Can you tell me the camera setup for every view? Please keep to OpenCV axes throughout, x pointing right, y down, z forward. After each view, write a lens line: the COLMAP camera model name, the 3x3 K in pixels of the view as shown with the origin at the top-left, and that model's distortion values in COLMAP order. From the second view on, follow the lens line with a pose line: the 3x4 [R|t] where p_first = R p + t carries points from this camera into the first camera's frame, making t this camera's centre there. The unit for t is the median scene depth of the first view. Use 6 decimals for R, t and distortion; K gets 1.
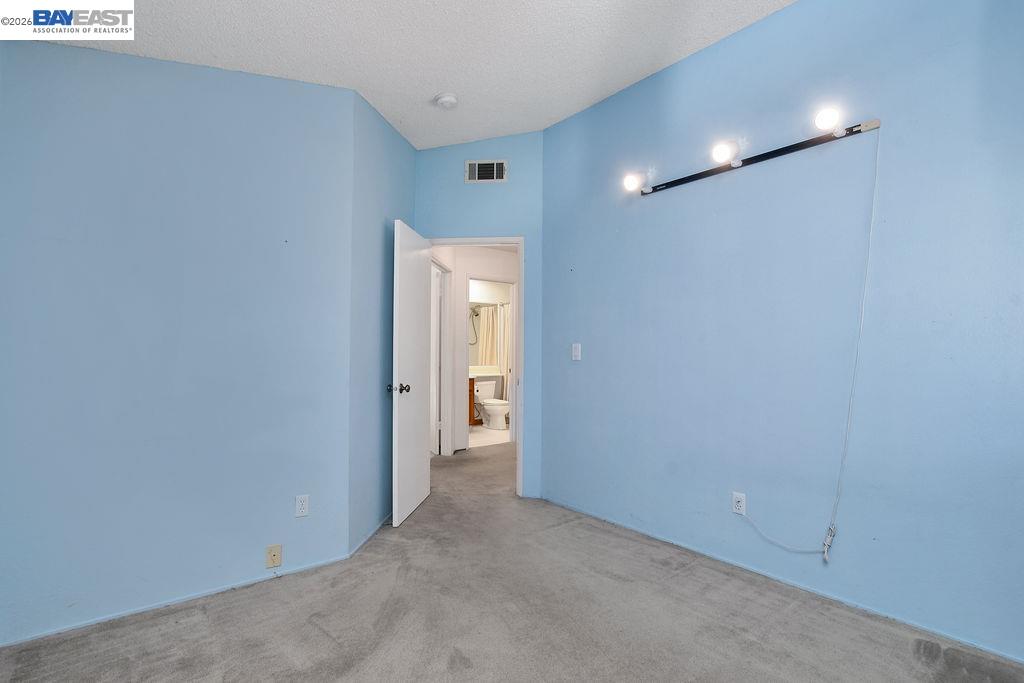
lens RADIAL K [[479.9, 0, 510.6], [0, 479.9, 347.3], [0, 0, 1]] dist [-0.033972, 0.000154]
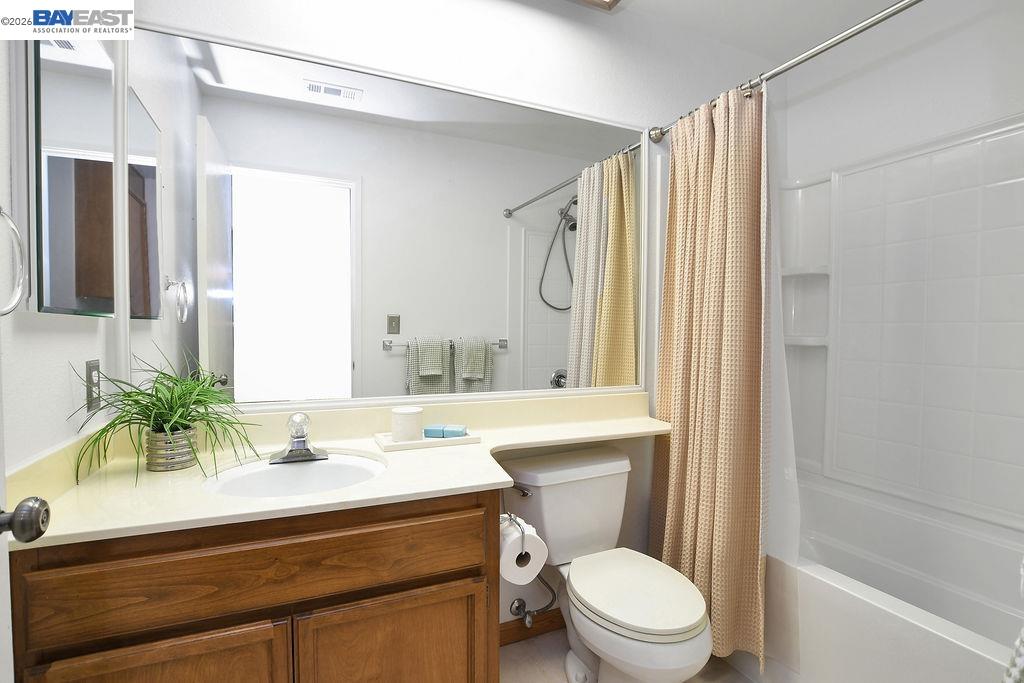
lens RADIAL K [[479.9, 0, 510.6], [0, 479.9, 347.3], [0, 0, 1]] dist [-0.033972, 0.000154]
pose [[0.964650, 0.011009, -0.263306, -0.026064], [-0.001712, 0.999368, 0.035512, 0.010595], [0.263530, -0.033806, 0.964059, 0.756198]]
